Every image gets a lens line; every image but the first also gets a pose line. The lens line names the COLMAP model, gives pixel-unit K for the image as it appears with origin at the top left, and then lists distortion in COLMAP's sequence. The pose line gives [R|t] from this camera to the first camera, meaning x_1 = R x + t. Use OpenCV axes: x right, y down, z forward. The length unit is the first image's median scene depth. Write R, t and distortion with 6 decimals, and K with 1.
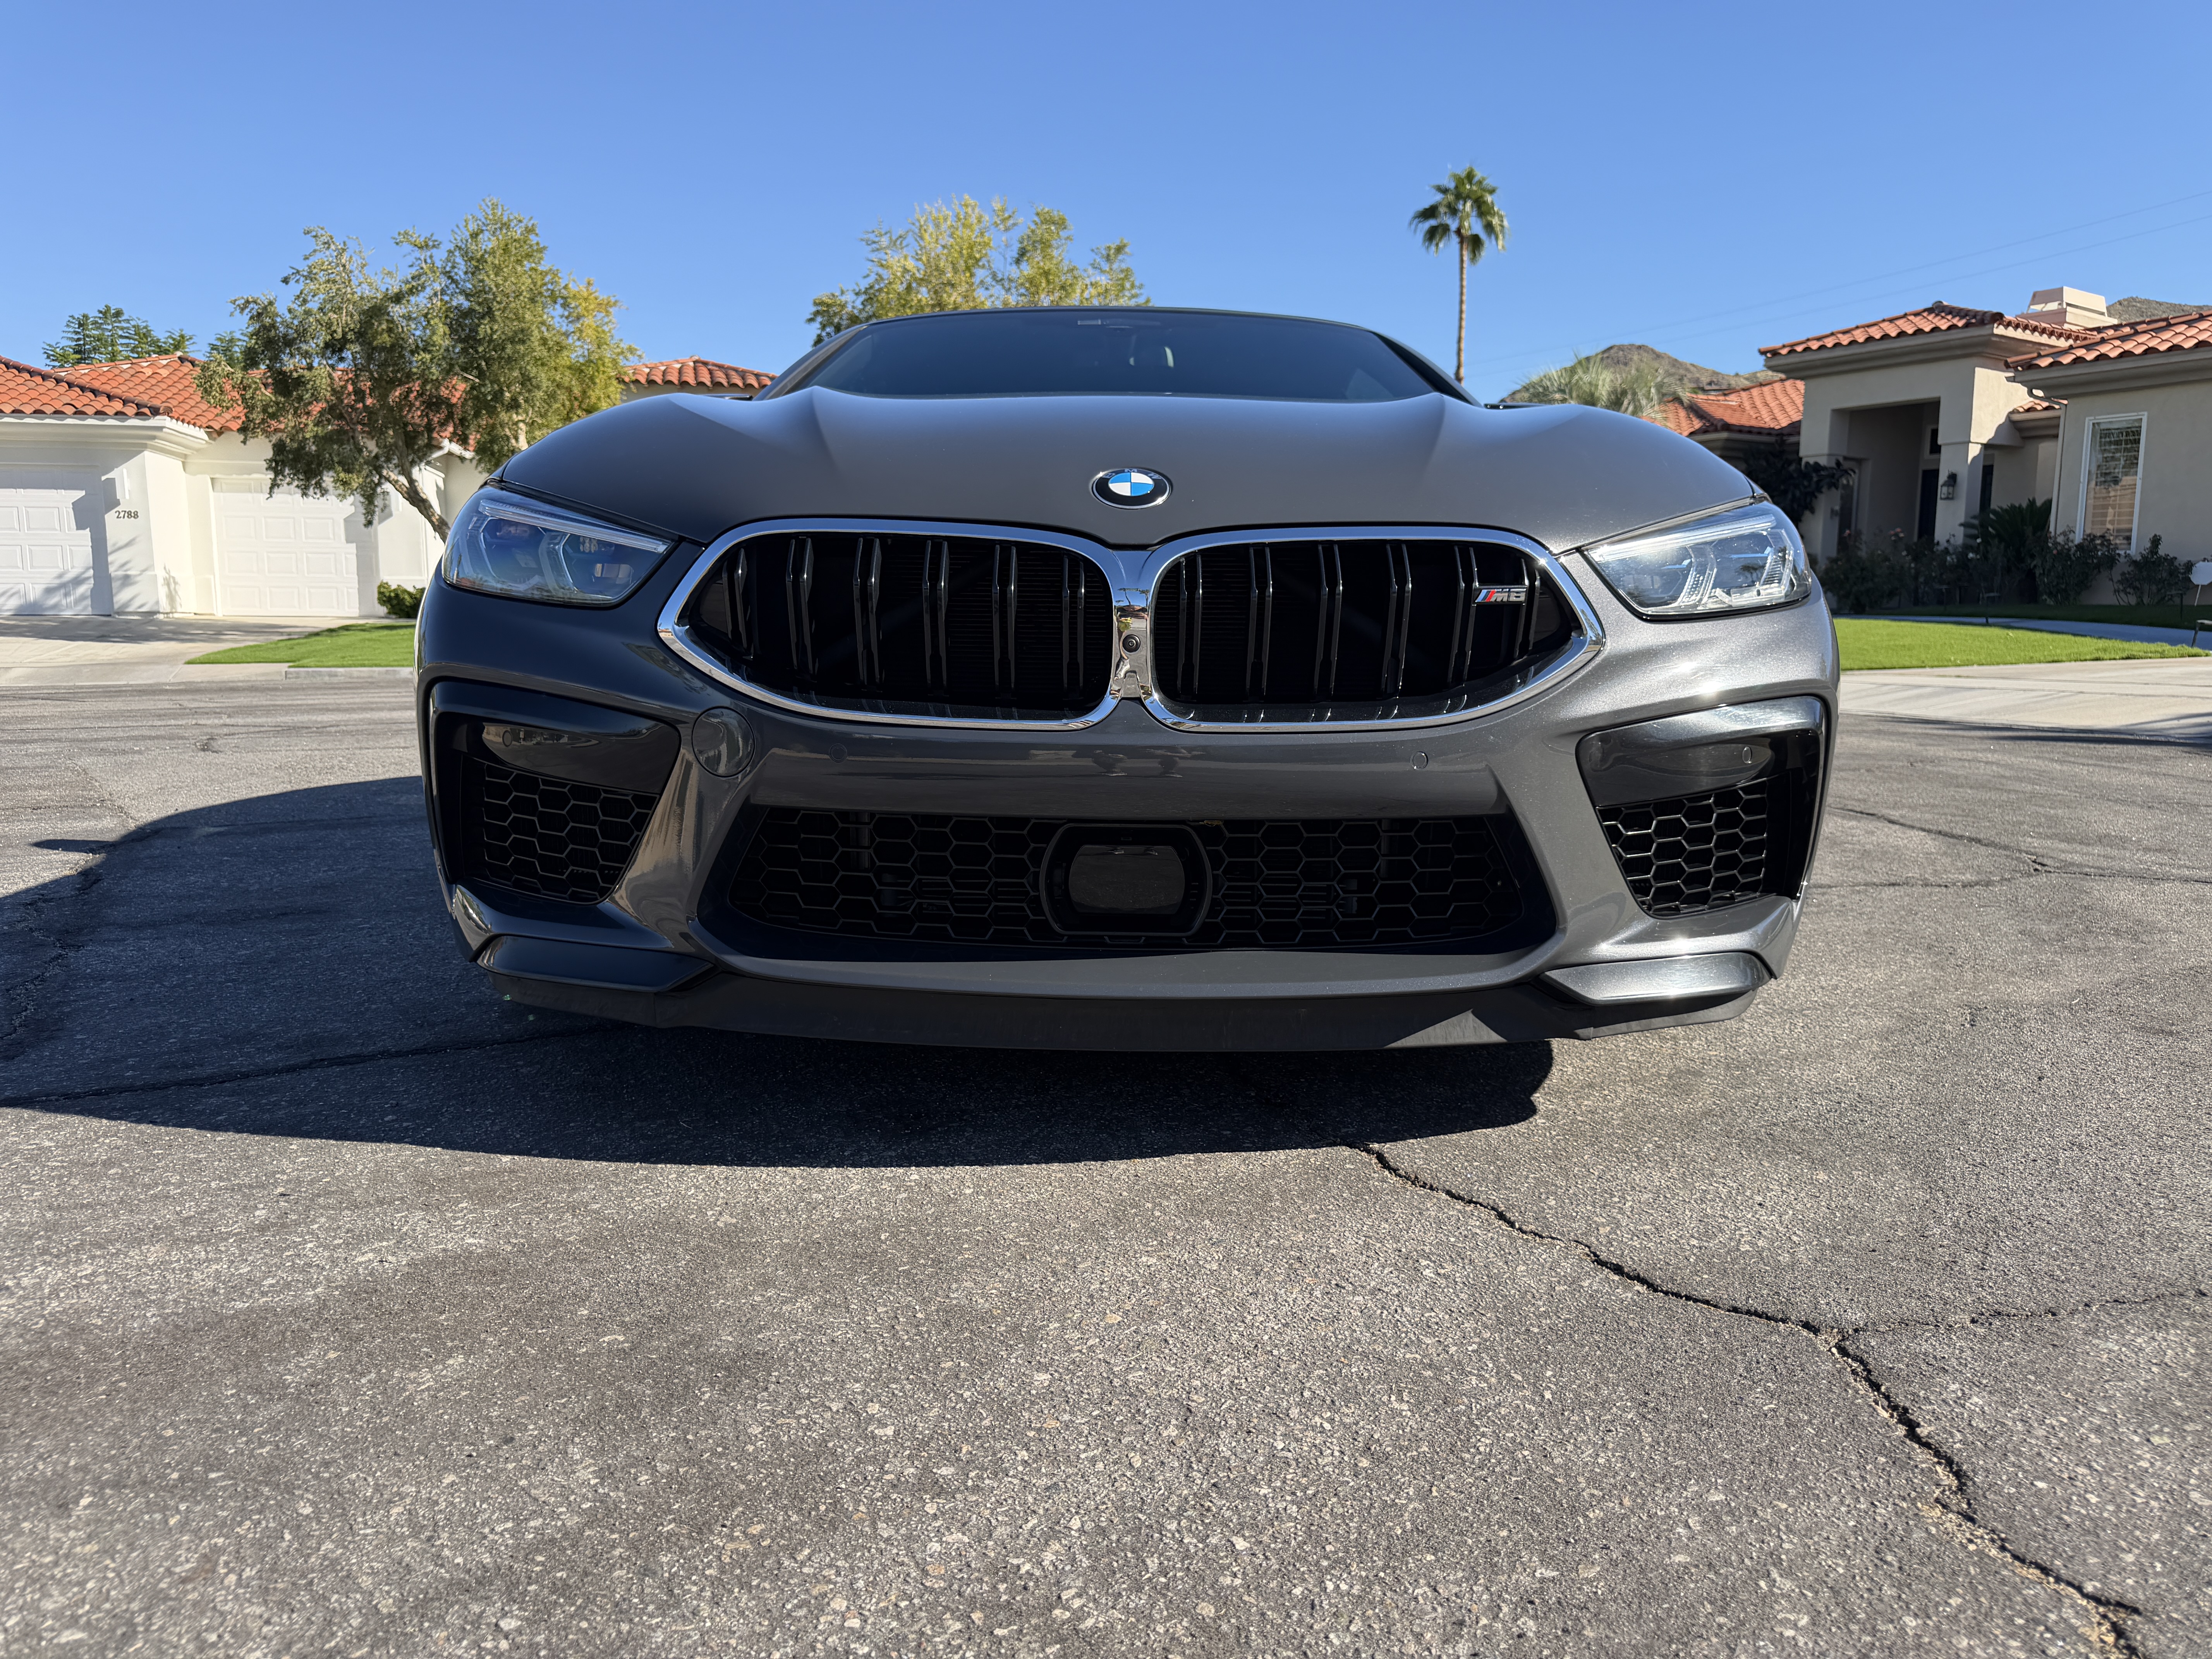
lens RADIAL K [[1584.1, 0, 1103.5], [0, 1584.1, 847.0], [0, 0, 1]] dist [0.010063, -0.009004]
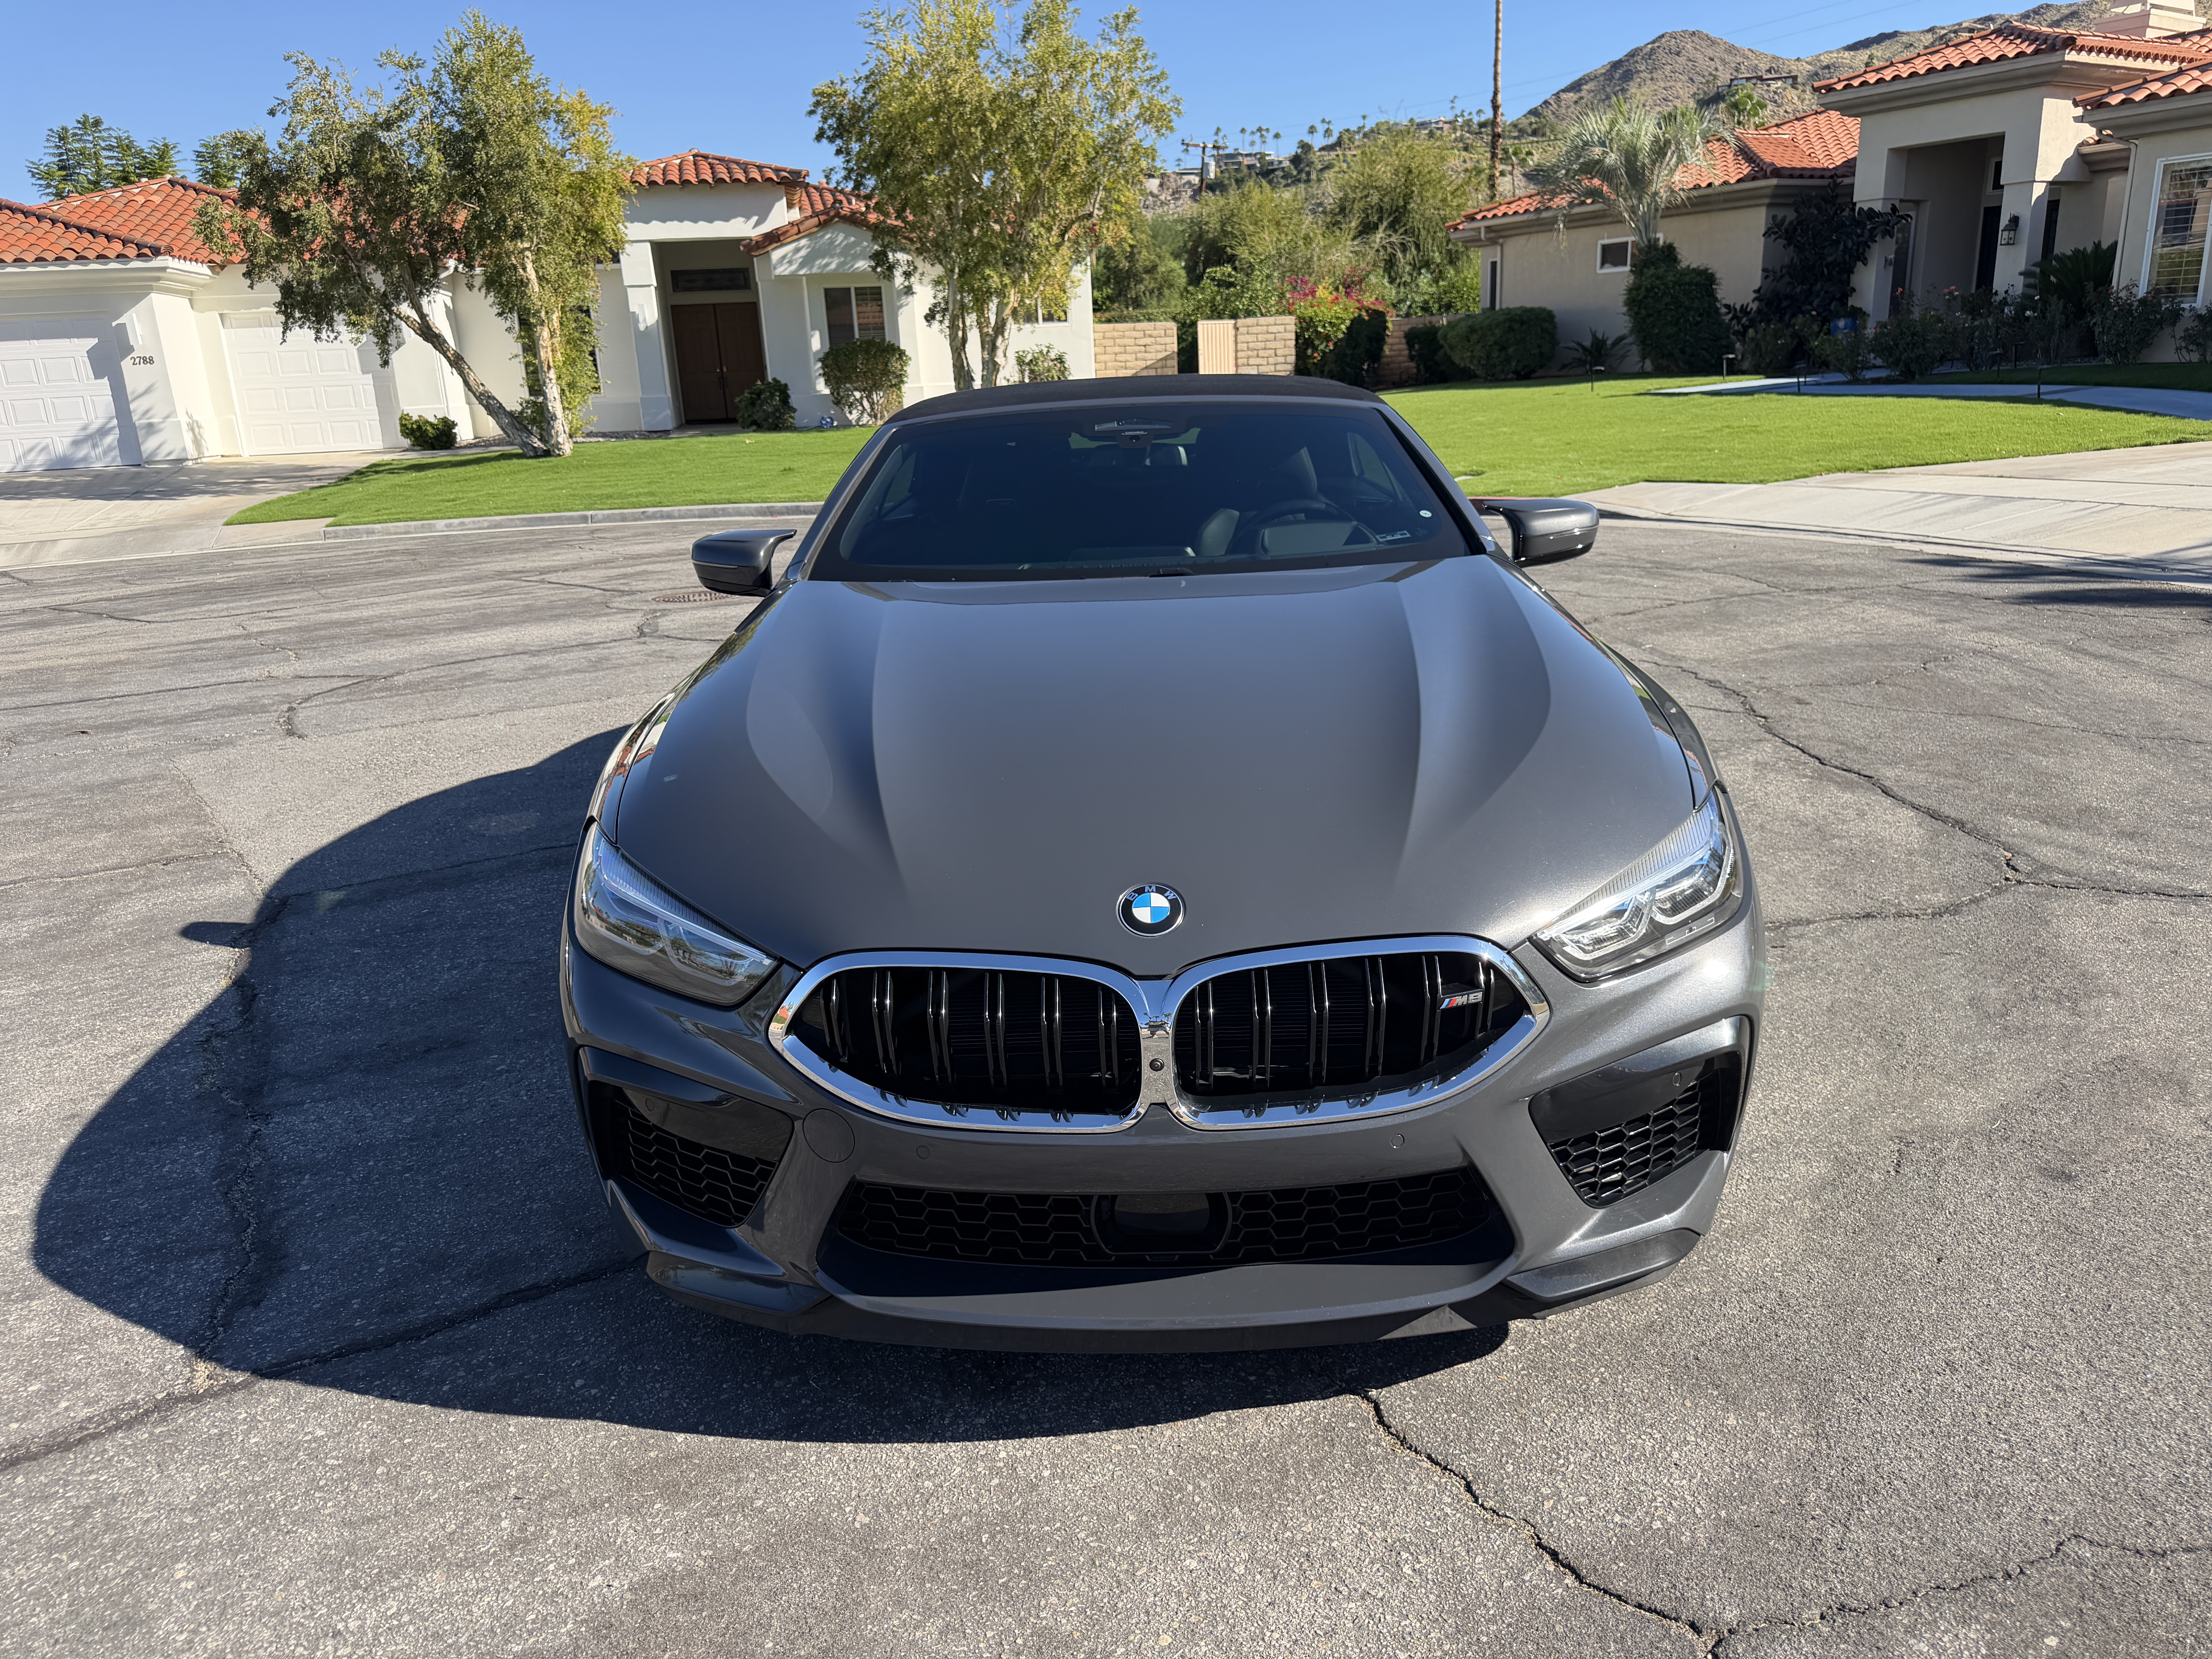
lens RADIAL K [[1584.1, 0, 1100.9], [0, 1584.1, 847.0], [0, 0, 1]] dist [0.010063, -0.009004]
pose [[0.998553, -0.043458, -0.031684, 0.001640], [0.047776, 0.987297, 0.151531, -0.038836], [0.024696, -0.152825, 0.987945, -0.014769]]
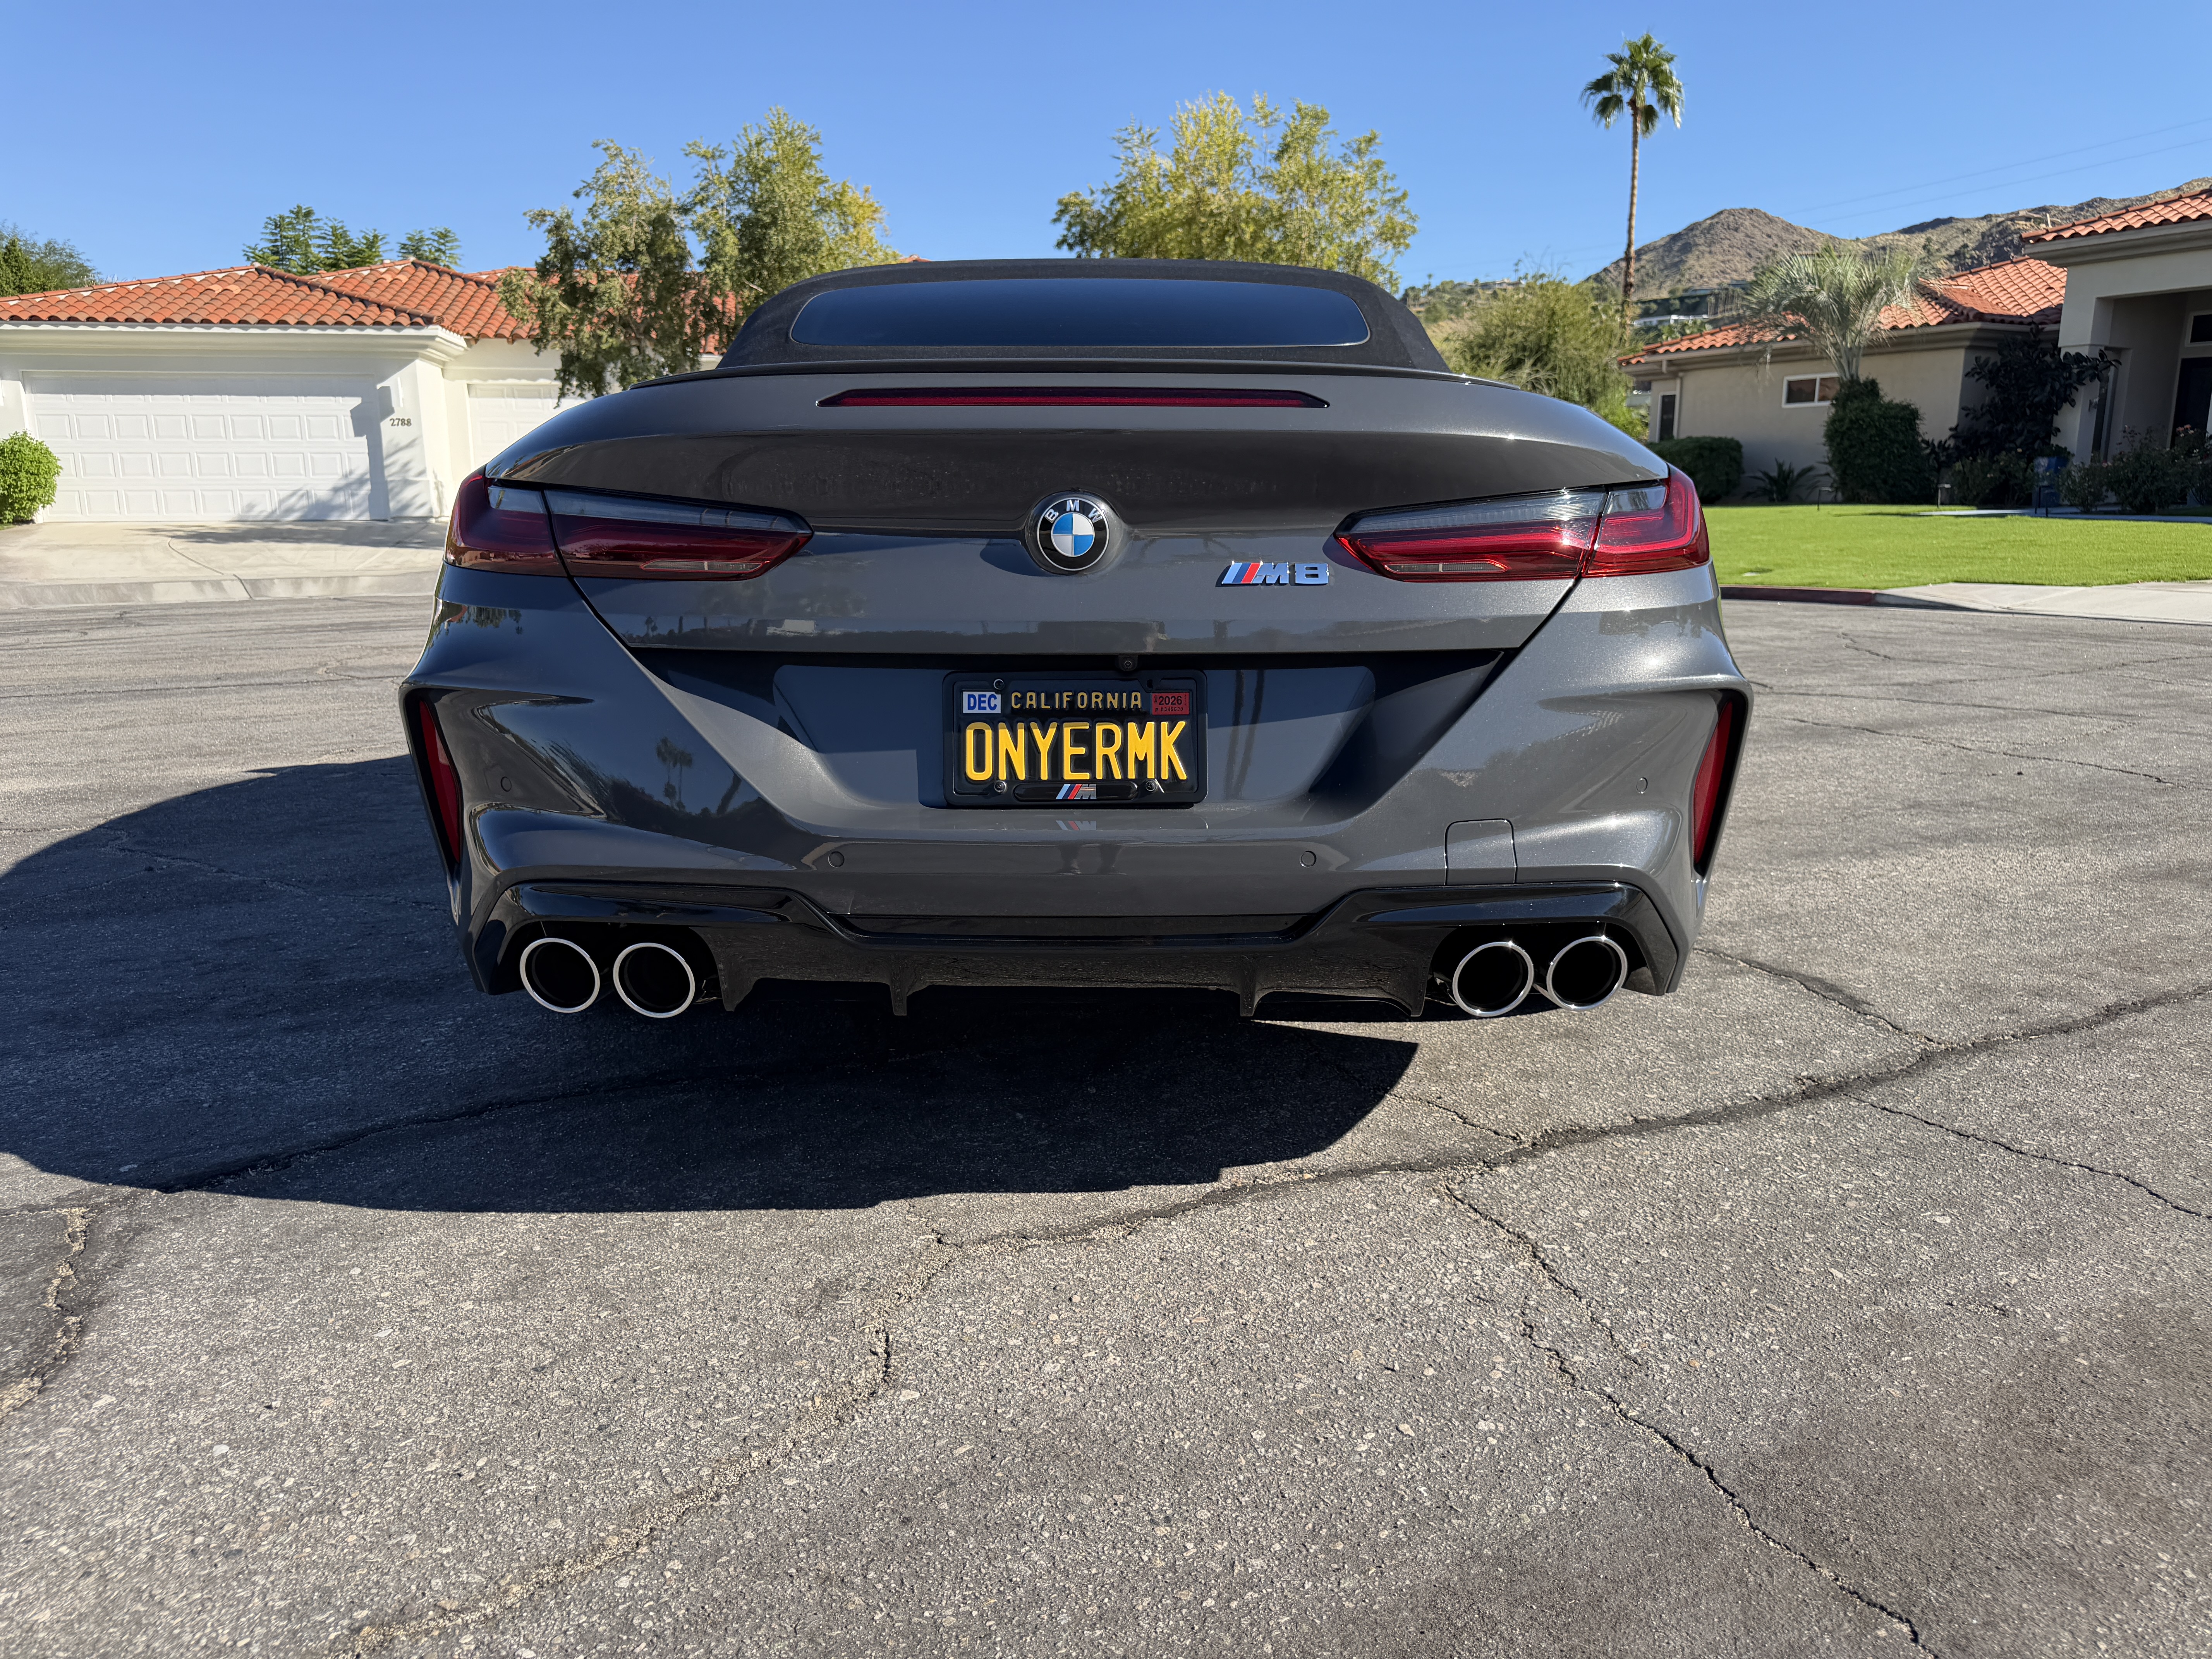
lens RADIAL K [[1584.1, 0, 1091.3], [0, 1584.1, 840.1], [0, 0, 1]] dist [0.010063, -0.009004]
pose [[0.998584, 0.005947, -0.052865, -0.134215], [-0.002350, 0.997692, 0.067859, -0.009948], [0.053147, -0.067638, 0.996293, -0.036192]]
